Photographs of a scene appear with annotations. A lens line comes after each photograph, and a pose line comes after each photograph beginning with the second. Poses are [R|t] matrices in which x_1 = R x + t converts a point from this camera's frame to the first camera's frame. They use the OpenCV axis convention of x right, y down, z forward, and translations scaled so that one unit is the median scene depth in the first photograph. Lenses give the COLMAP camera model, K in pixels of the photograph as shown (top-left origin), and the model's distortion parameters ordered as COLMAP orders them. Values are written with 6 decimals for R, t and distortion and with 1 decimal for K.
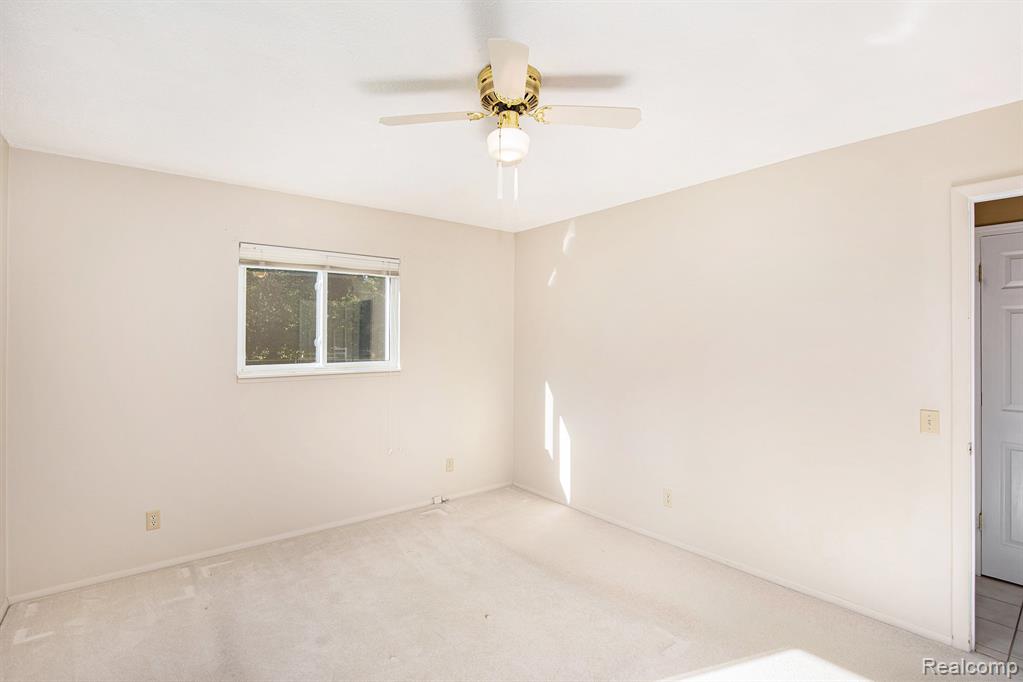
lens RADIAL K [[472.5, 0, 510.0], [0, 472.5, 343.4], [0, 0, 1]] dist [-0.045899, 0.012545]
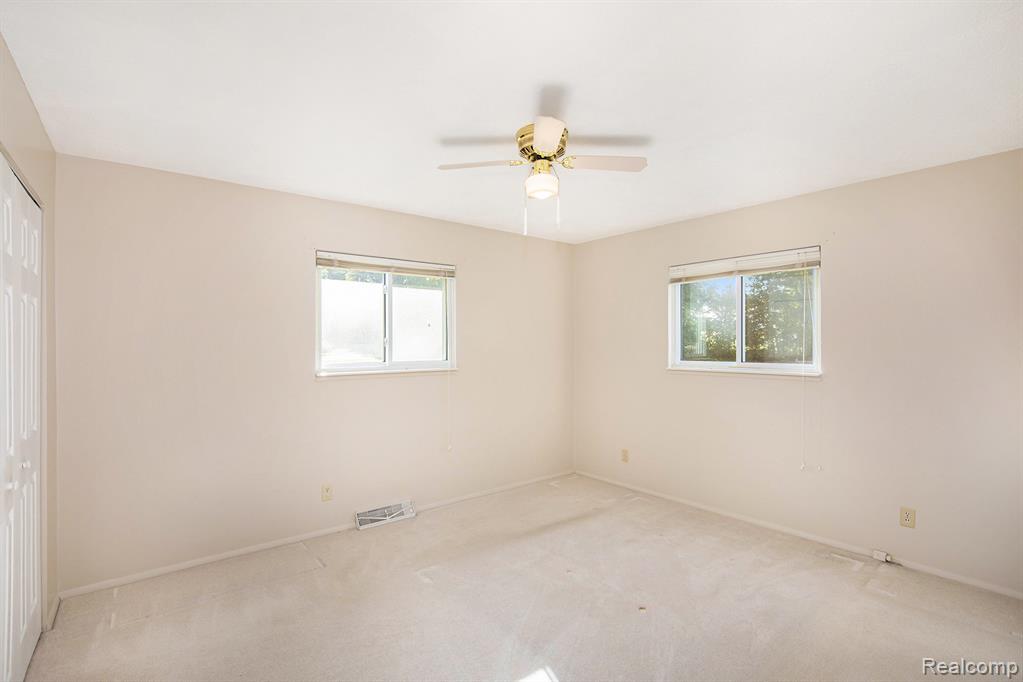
lens RADIAL K [[472.5, 0, 510.0], [0, 472.5, 343.4], [0, 0, 1]] dist [-0.045899, 0.012545]
pose [[-0.003545, 0.001895, -0.999992, 0.719606], [-0.003893, 0.999991, 0.001908, -0.001454], [0.999986, 0.003900, -0.003537, 0.525040]]
